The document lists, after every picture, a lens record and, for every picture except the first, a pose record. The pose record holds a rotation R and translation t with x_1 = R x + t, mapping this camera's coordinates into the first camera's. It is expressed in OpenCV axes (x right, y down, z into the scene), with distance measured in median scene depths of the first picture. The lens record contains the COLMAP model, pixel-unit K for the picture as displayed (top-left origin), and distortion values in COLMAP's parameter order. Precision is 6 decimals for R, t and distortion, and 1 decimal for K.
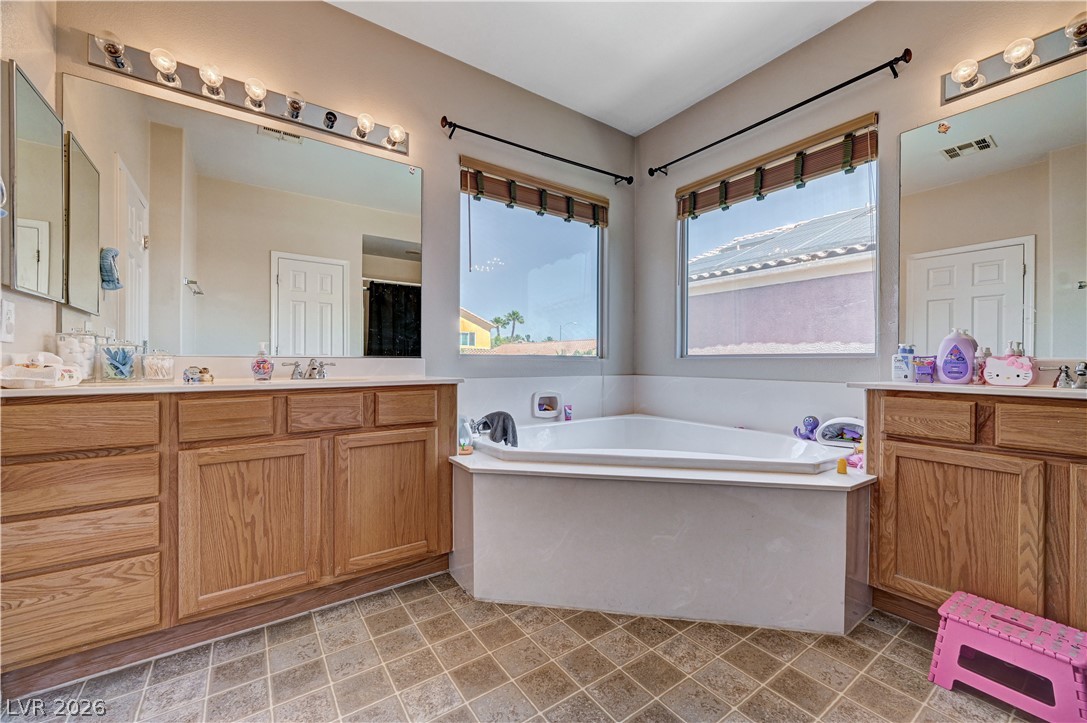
lens RADIAL K [[426.0, 0, 545.3], [0, 426.0, 358.5], [0, 0, 1]] dist [0.000895, 0.000139]
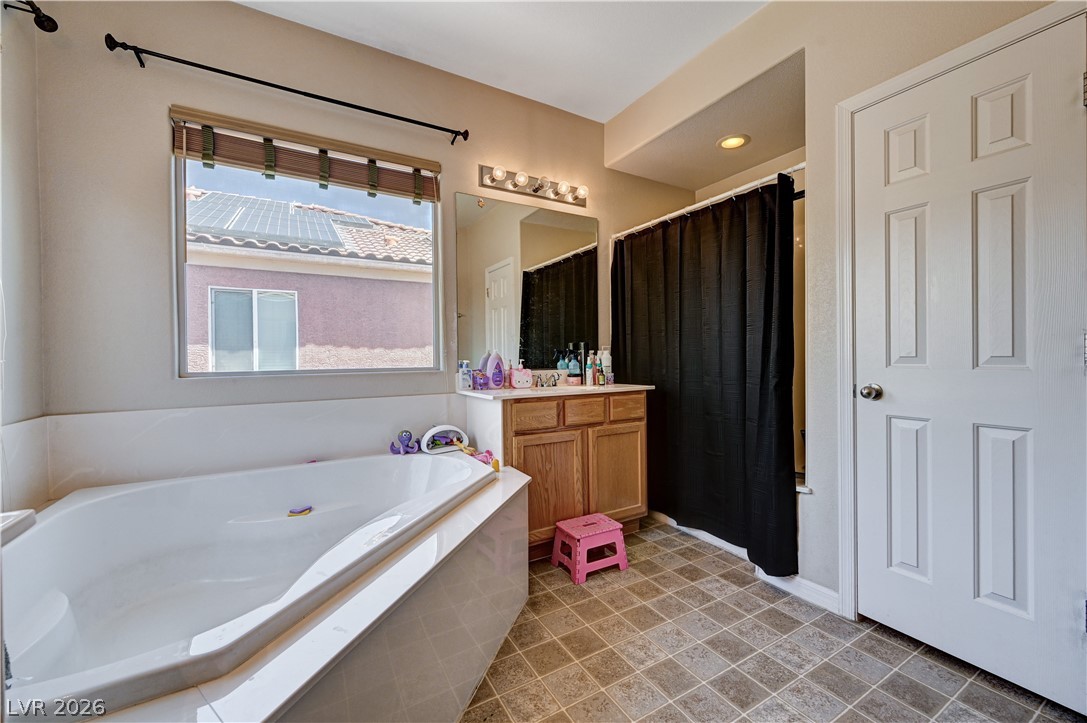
lens RADIAL K [[437.4, 0, 561.0], [0, 437.4, 358.7], [0, 0, 1]] dist [-0.008612, 0.000067]
pose [[0.068489, -0.011925, 0.997581, -0.560103], [0.005704, 0.999917, 0.011561, -0.067225], [-0.997636, 0.004898, 0.068551, 0.791890]]
